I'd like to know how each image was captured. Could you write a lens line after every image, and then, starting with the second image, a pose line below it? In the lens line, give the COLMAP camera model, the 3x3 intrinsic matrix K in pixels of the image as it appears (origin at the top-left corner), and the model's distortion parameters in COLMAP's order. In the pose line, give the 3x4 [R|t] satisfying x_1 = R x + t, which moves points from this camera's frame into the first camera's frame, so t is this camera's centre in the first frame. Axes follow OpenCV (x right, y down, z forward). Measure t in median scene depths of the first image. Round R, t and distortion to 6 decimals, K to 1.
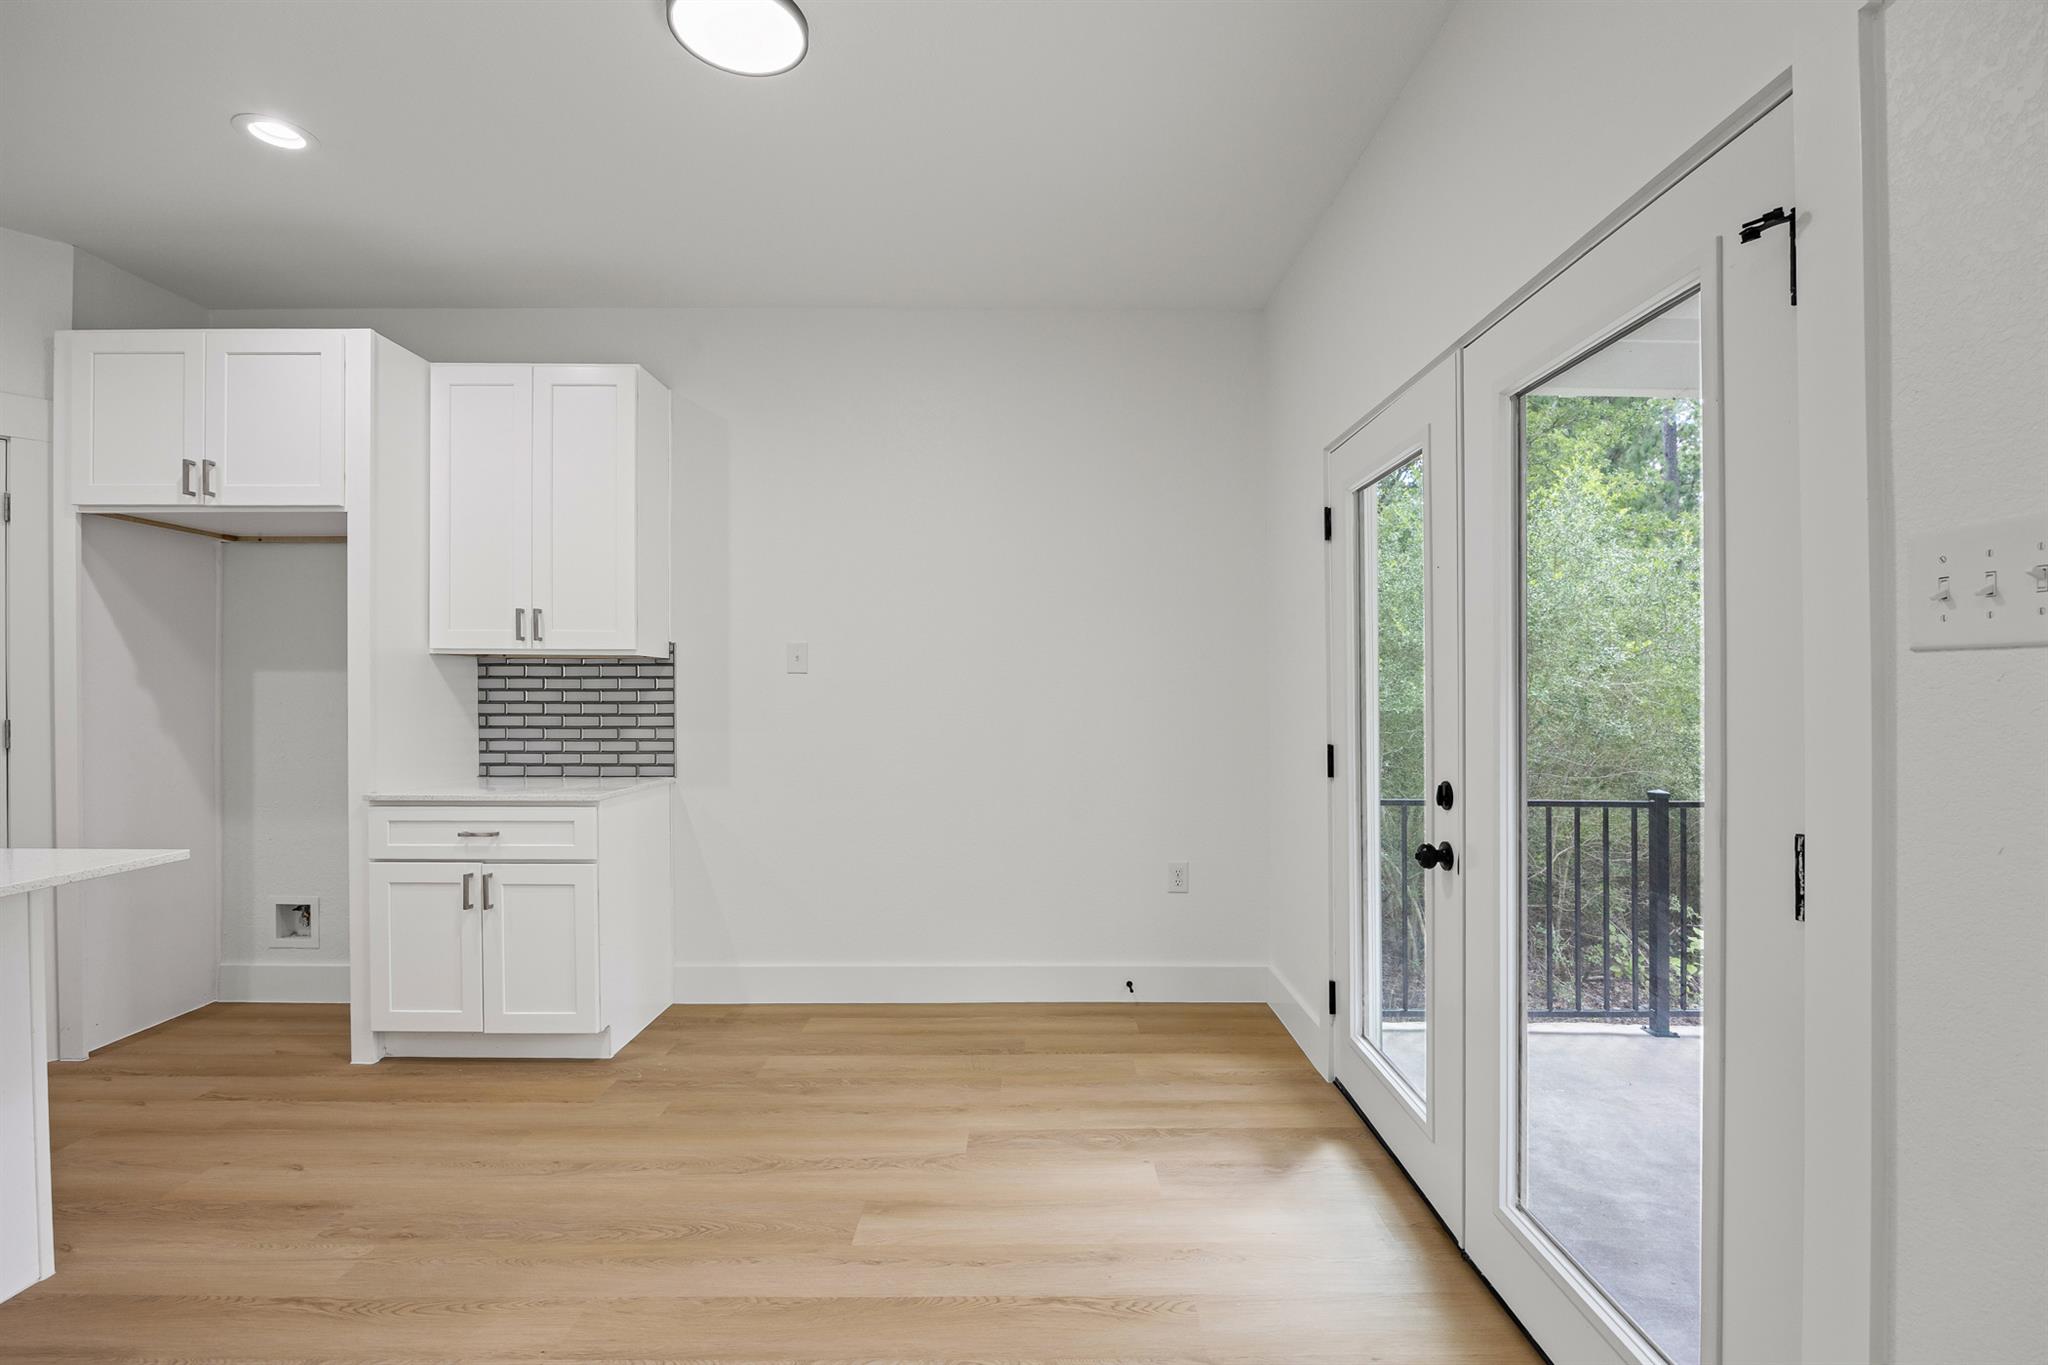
lens RADIAL K [[923.4, 0, 1037.1], [0, 923.4, 687.6], [0, 0, 1]] dist [-0.008560, -0.001195]
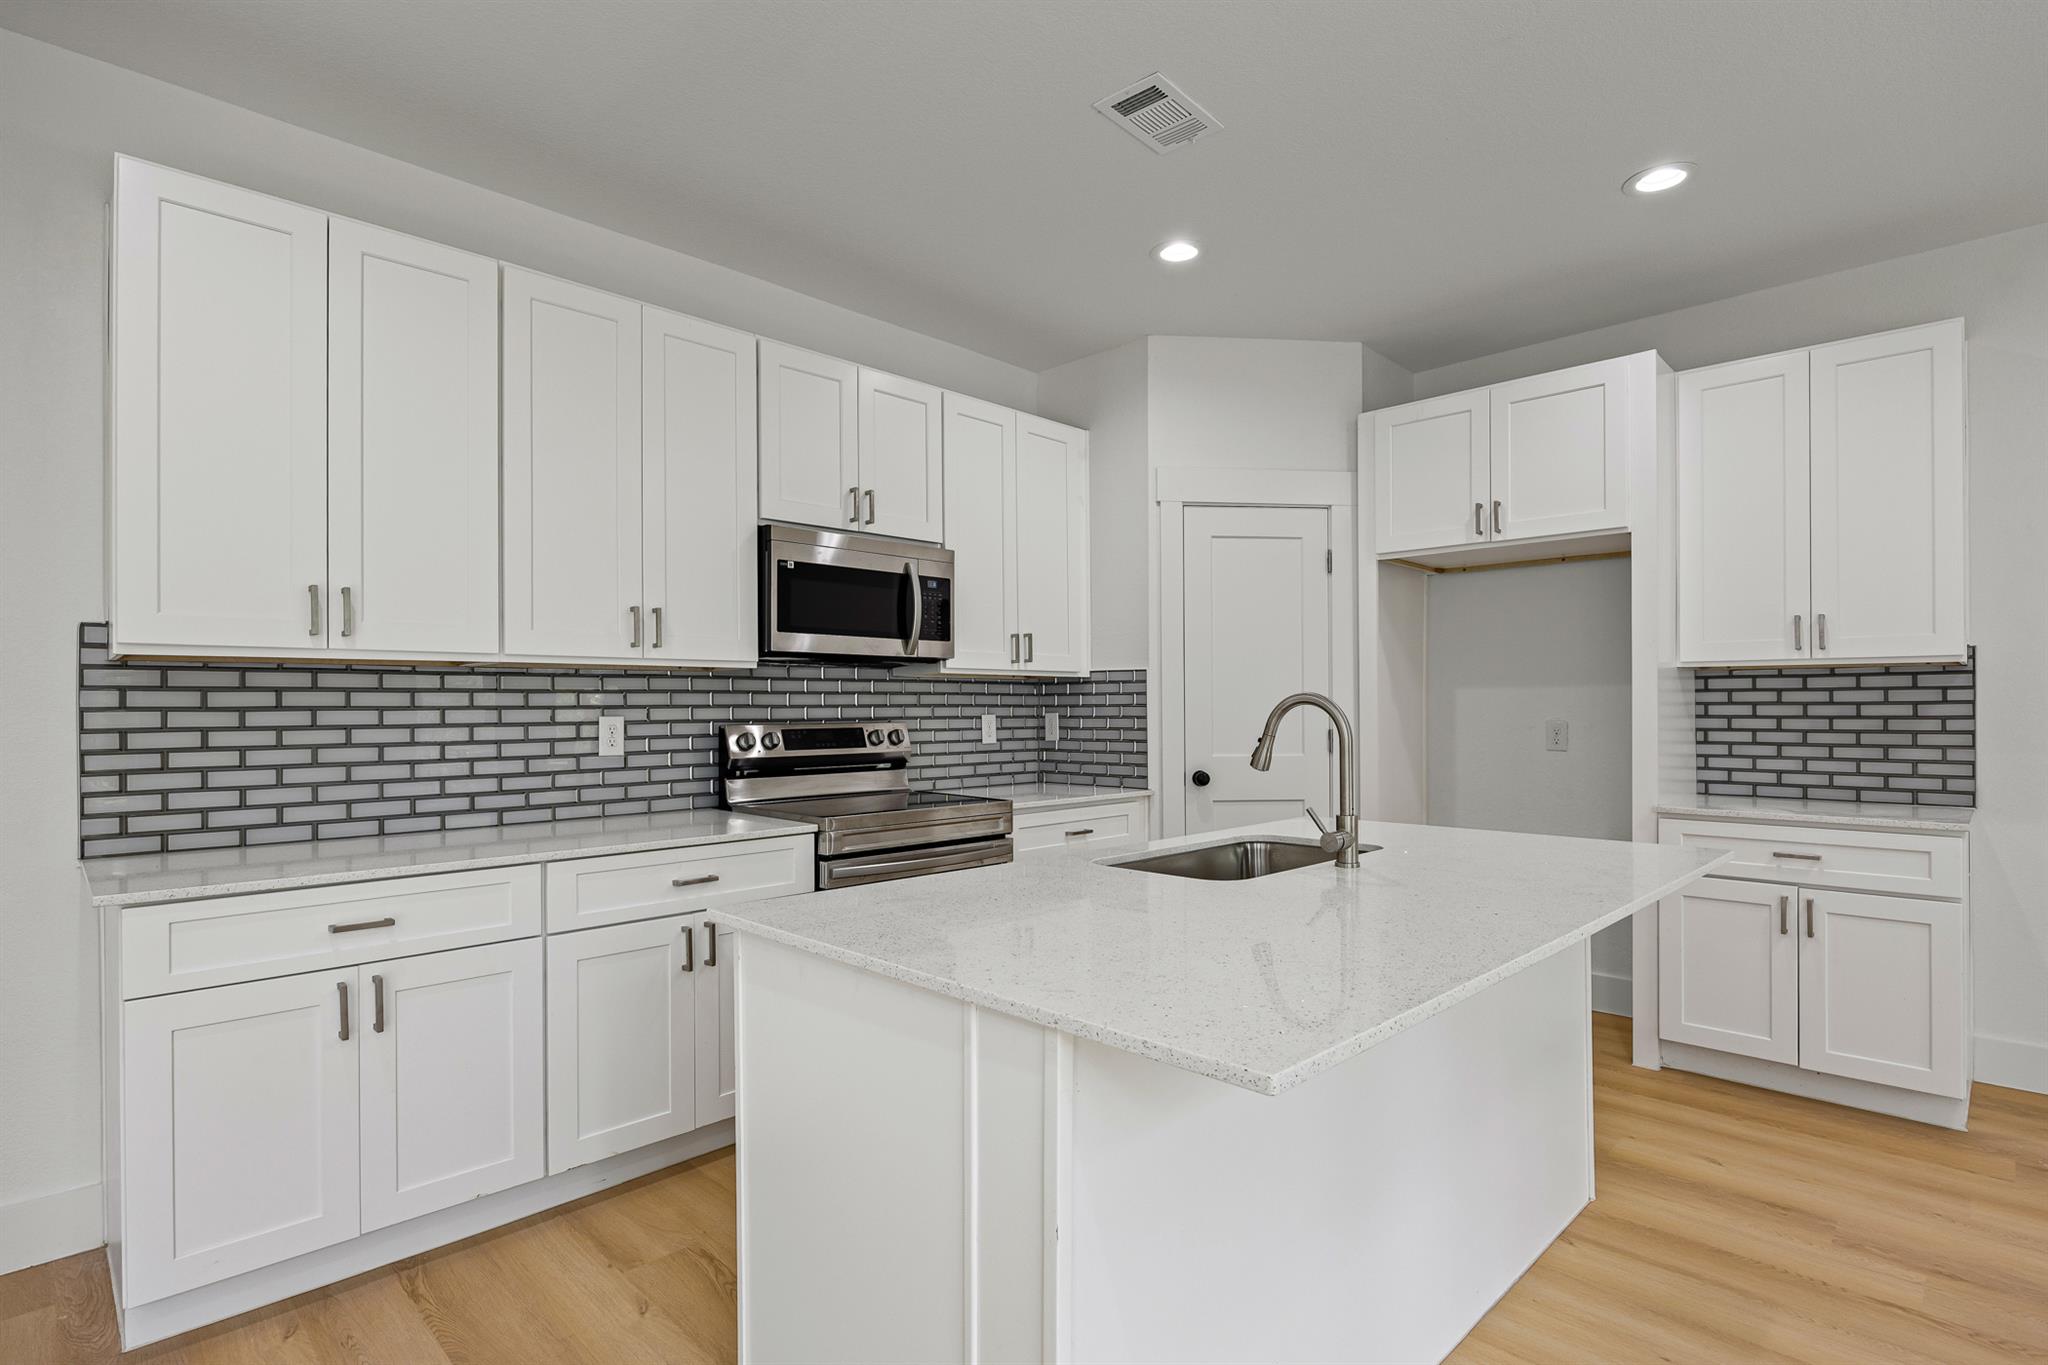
lens RADIAL K [[1003.6, 0, 1033.0], [0, 1003.6, 711.0], [0, 0, 1]] dist [-0.009428, 0.001411]
pose [[0.709442, -0.000266, -0.704764, -0.399657], [0.007579, 0.999945, 0.007252, -0.003038], [0.704723, -0.010486, 0.709405, -0.252562]]
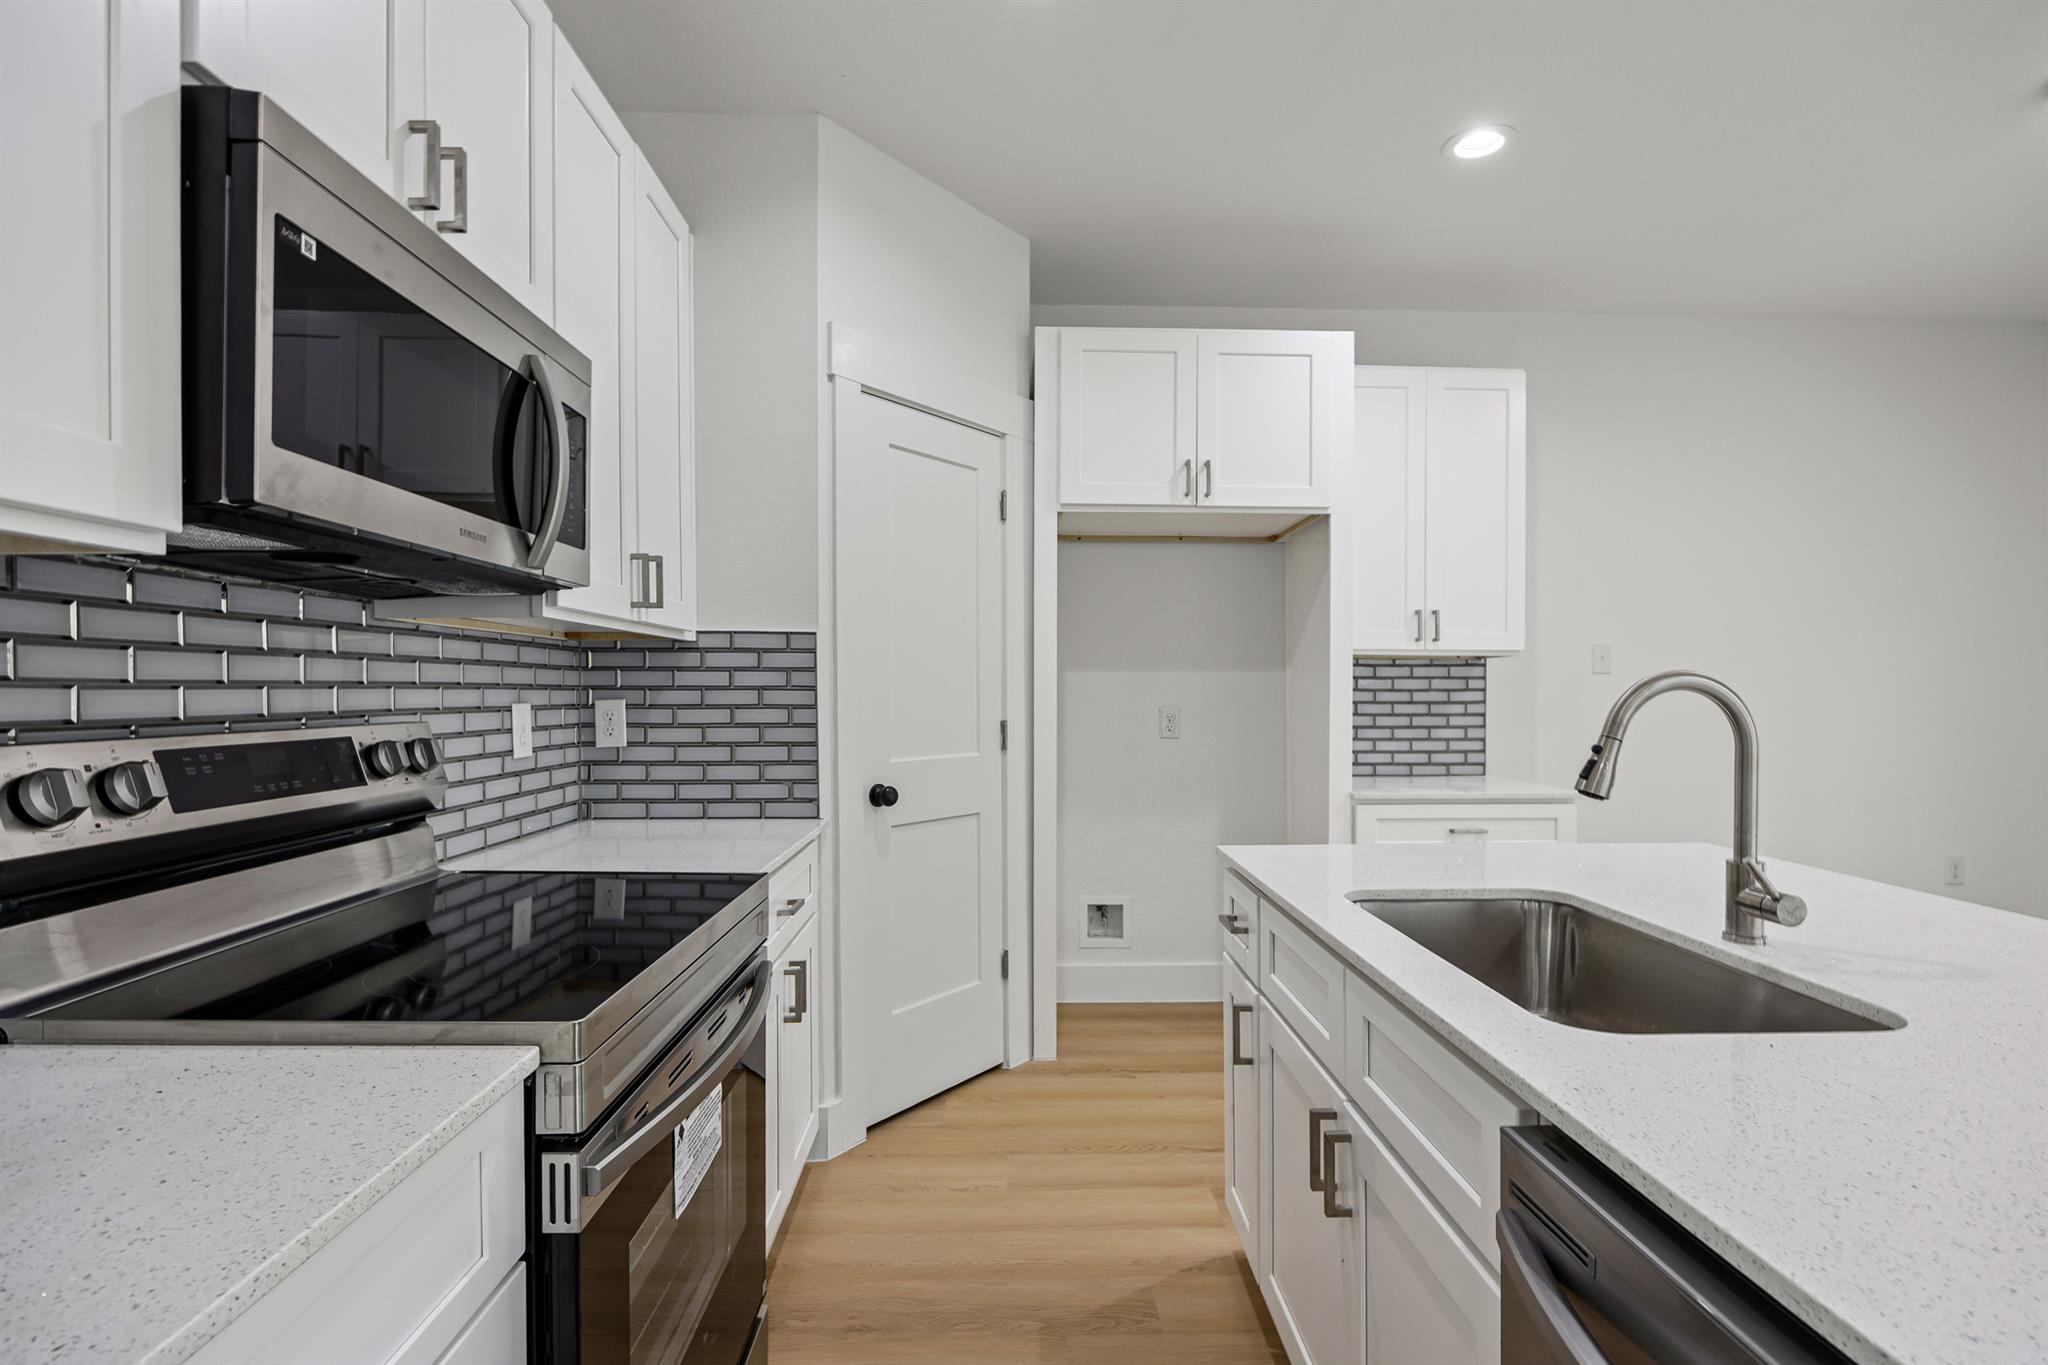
lens RADIAL K [[947.7, 0, 1010.9], [0, 947.7, 701.3], [0, 0, 1]] dist [-0.013793, 0.000002]
pose [[0.999741, 0.001105, 0.022717, -1.034532], [-0.001490, 0.999855, 0.016950, -0.002286], [-0.022695, -0.016979, 0.999598, -0.030298]]
